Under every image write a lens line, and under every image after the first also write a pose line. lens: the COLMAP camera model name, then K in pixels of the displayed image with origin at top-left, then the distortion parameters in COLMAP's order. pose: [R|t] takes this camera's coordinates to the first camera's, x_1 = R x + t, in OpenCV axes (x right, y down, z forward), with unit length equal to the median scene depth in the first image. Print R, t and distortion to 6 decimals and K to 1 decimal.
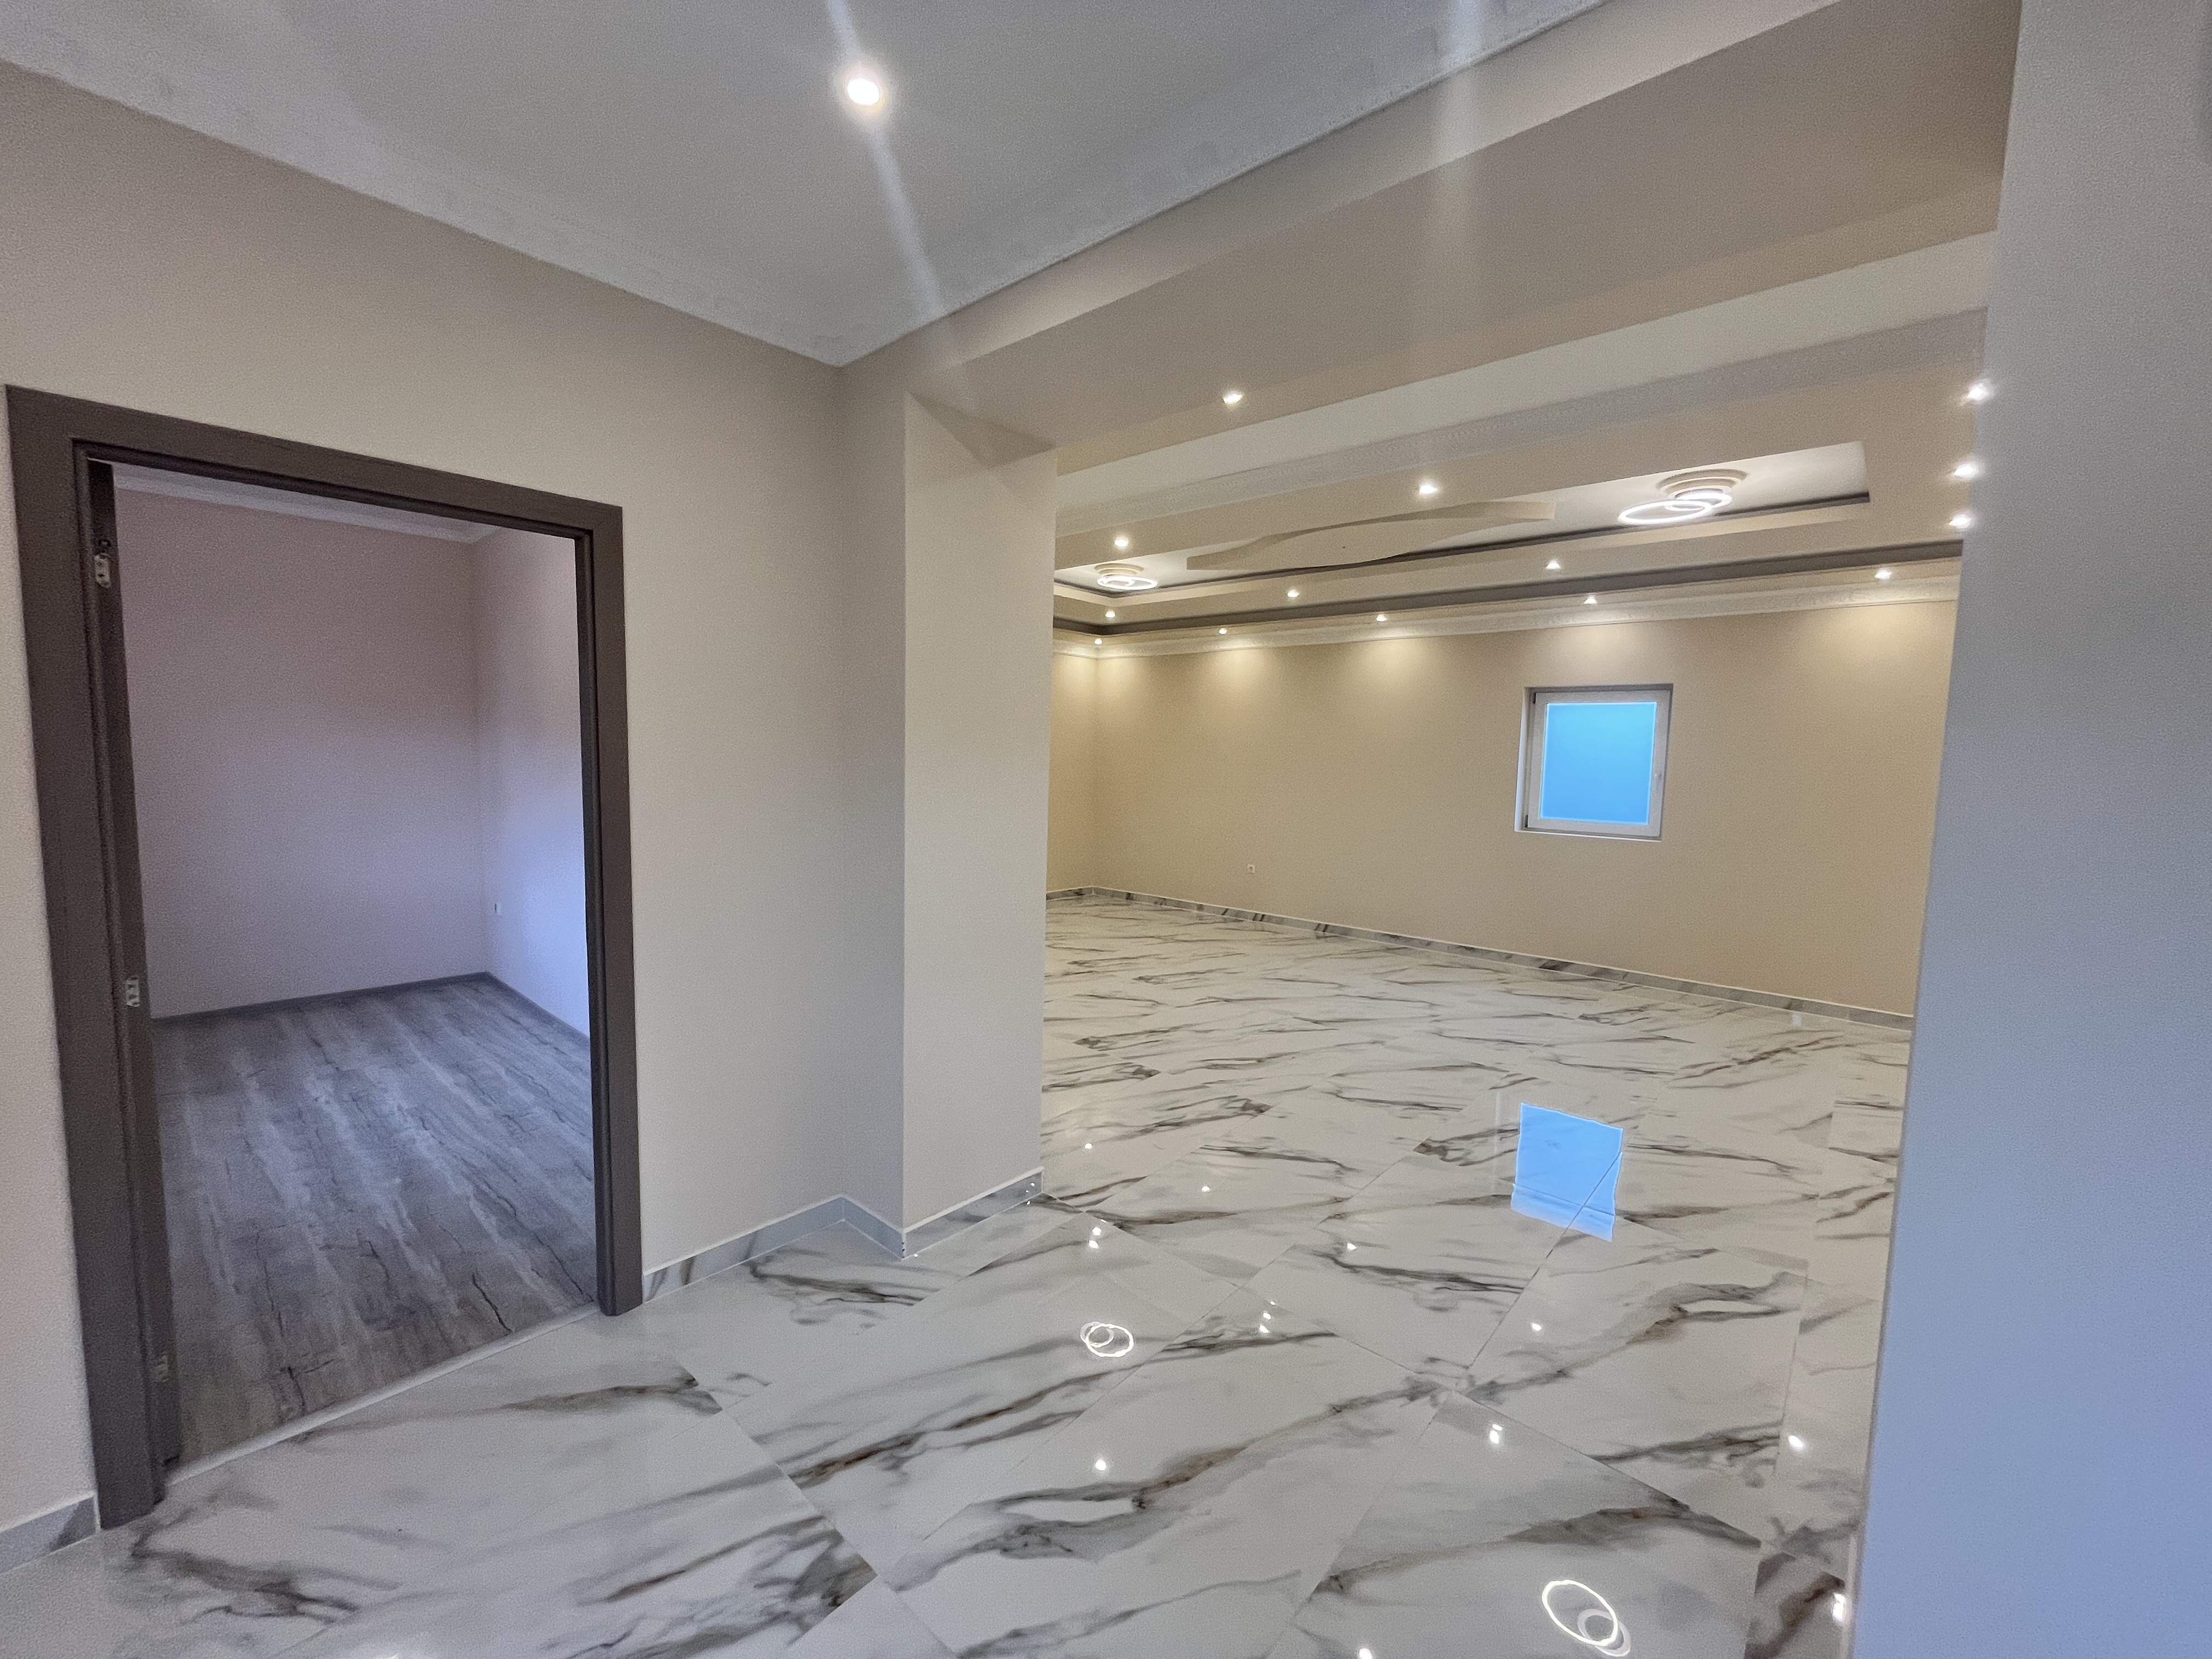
lens RADIAL K [[893.6, 0, 1106.0], [0, 893.6, 829.5], [0, 0, 1]] dist [-0.002755, -0.000189]
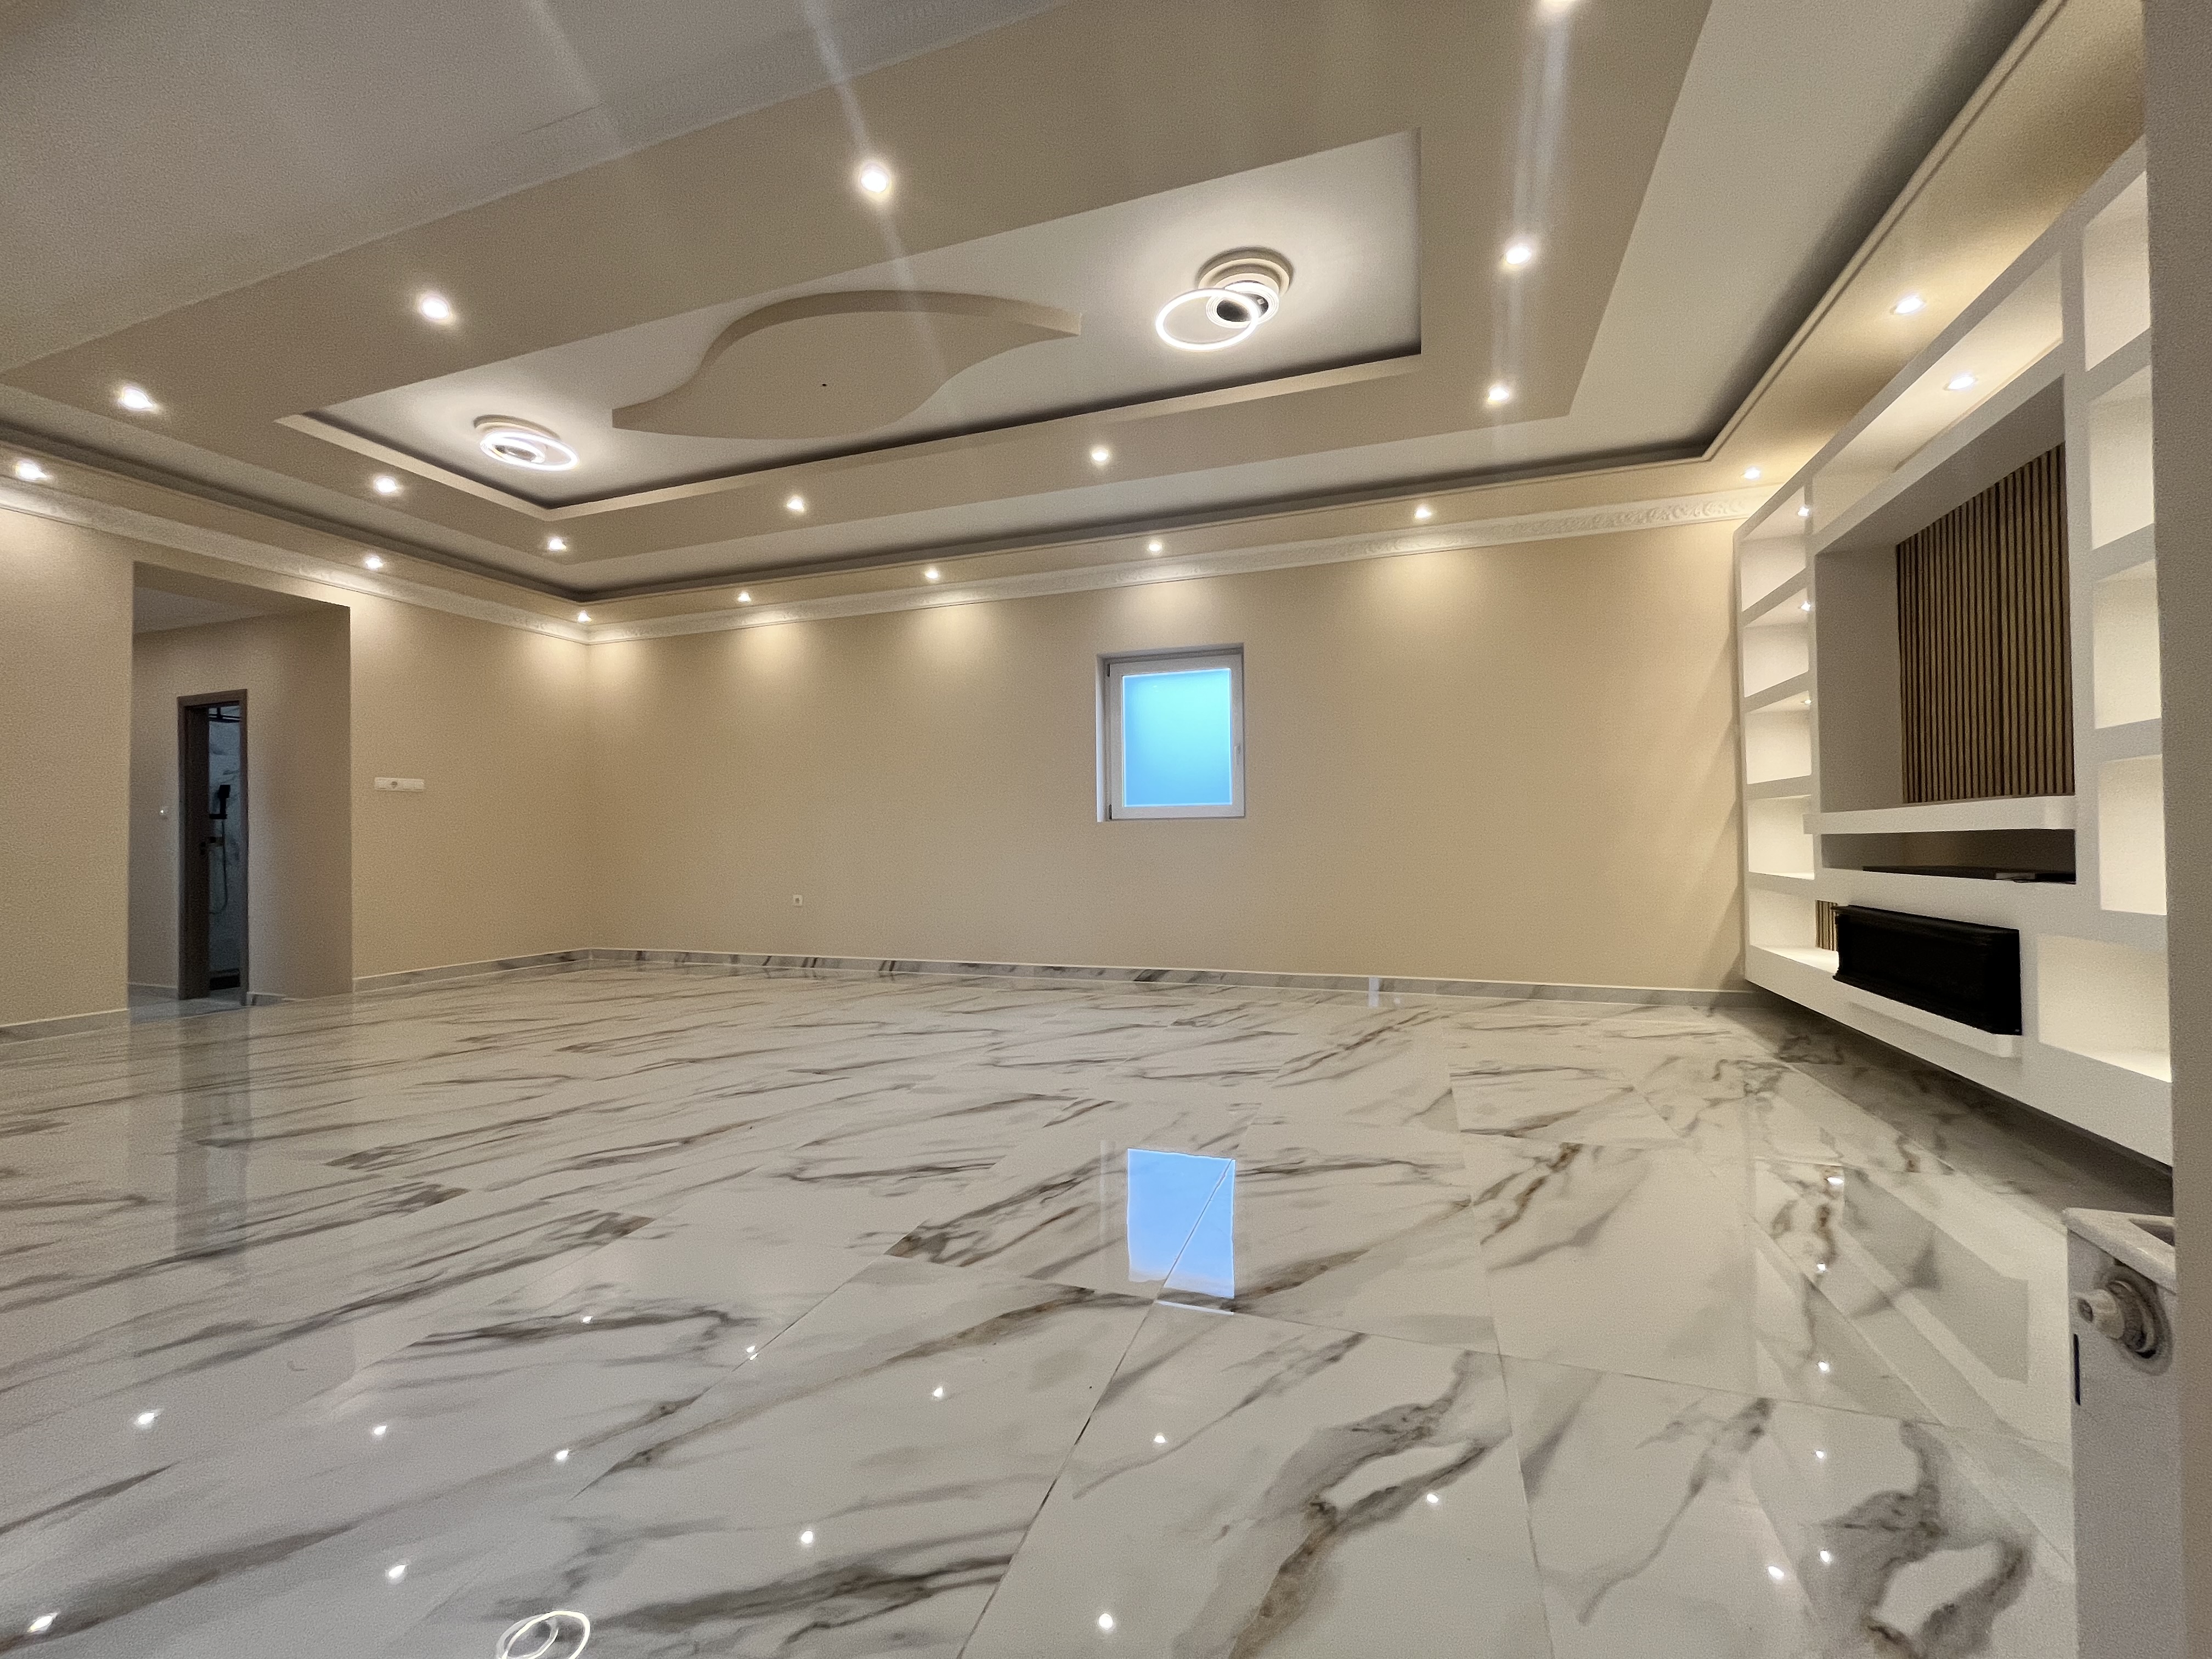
lens RADIAL K [[893.6, 0, 1106.0], [0, 893.6, 829.5], [0, 0, 1]] dist [-0.002755, -0.000189]
pose [[0.922725, -0.029923, 0.384294, 0.195284], [0.067262, 0.994186, -0.084089, 0.113637], [-0.379544, 0.103439, 0.919373, 0.304451]]
